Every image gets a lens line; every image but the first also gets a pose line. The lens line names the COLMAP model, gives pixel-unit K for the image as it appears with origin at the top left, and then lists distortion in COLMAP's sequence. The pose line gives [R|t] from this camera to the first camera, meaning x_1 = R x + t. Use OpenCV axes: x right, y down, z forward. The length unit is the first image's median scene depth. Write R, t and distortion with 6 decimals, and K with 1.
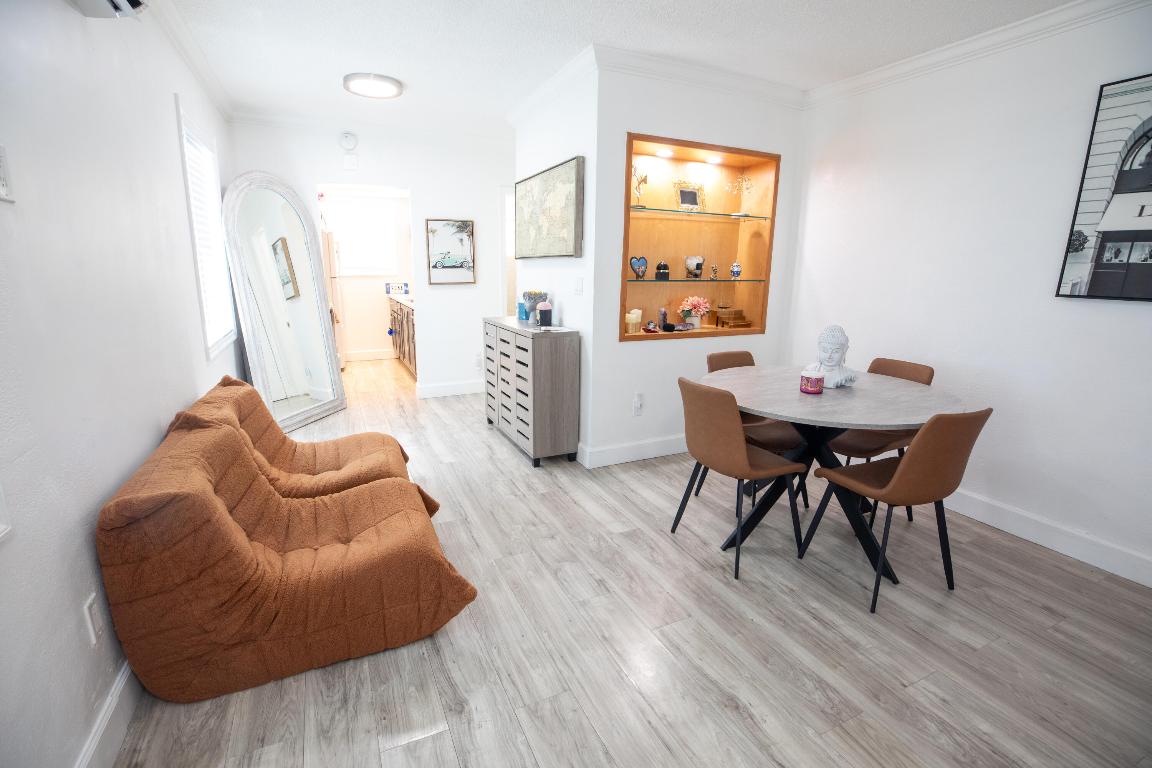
lens RADIAL K [[522.6, 0, 573.5], [0, 522.6, 386.3], [0, 0, 1]] dist [-0.044512, 0.012220]
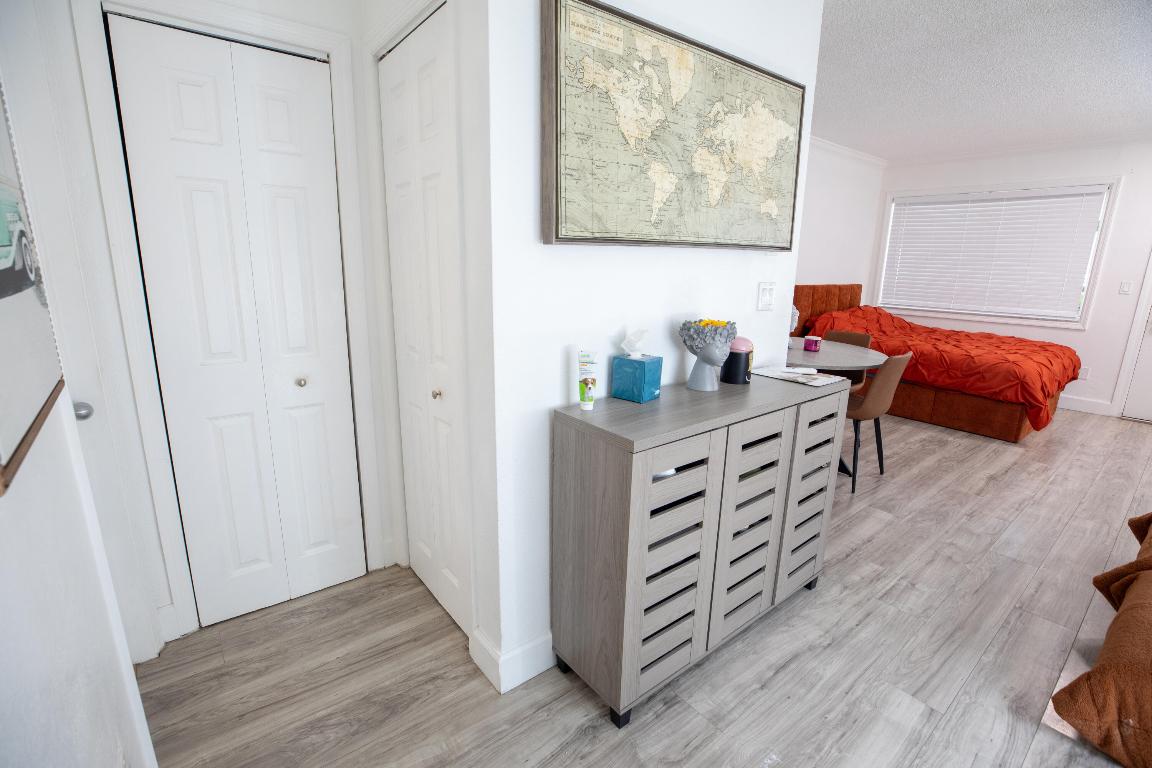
lens RADIAL K [[522.6, 0, 574.4], [0, 522.6, 386.9], [0, 0, 1]] dist [-0.044512, 0.012220]
pose [[-0.224407, -0.247745, 0.942478, -0.585394], [0.200696, 0.934662, 0.293477, -0.340191], [-0.953605, 0.255010, -0.160023, 1.433260]]
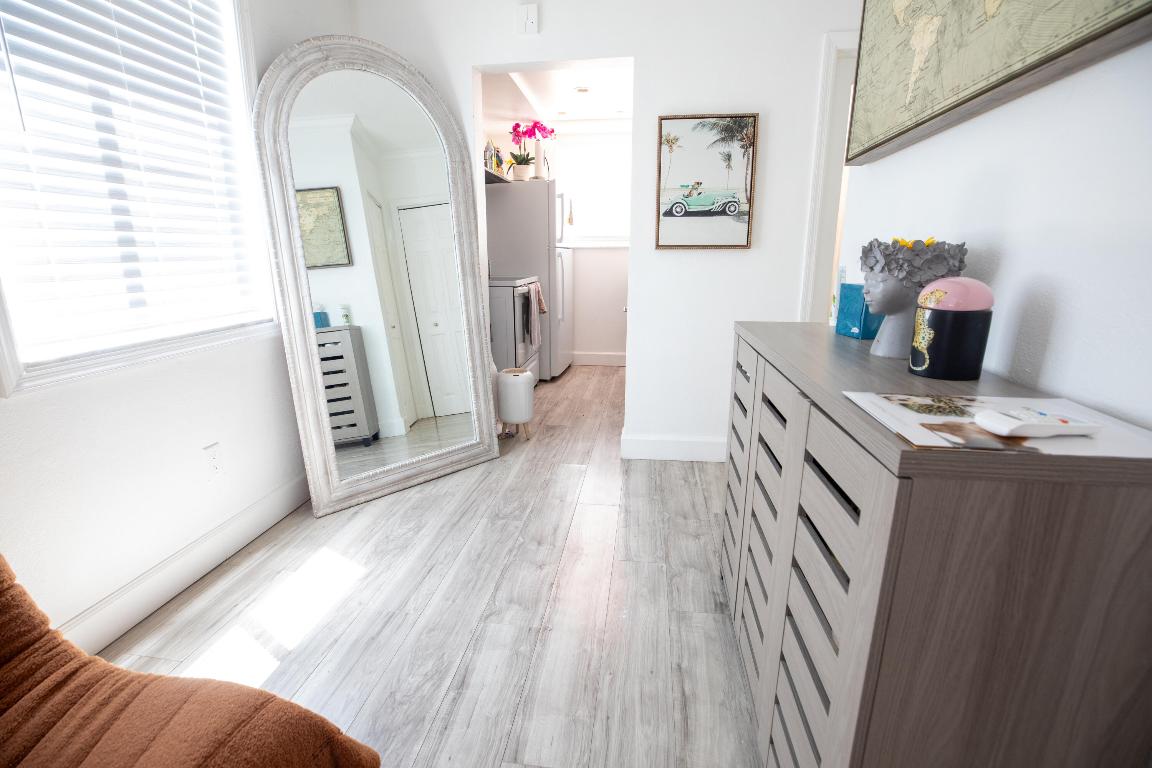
lens RADIAL K [[522.6, 0, 574.2], [0, 522.6, 385.6], [0, 0, 1]] dist [-0.044512, 0.012220]
pose [[0.838242, 0.119675, -0.532004, -0.084876], [-0.111016, 0.992641, 0.048374, -0.120392], [0.533878, 0.018512, 0.845359, 0.818706]]
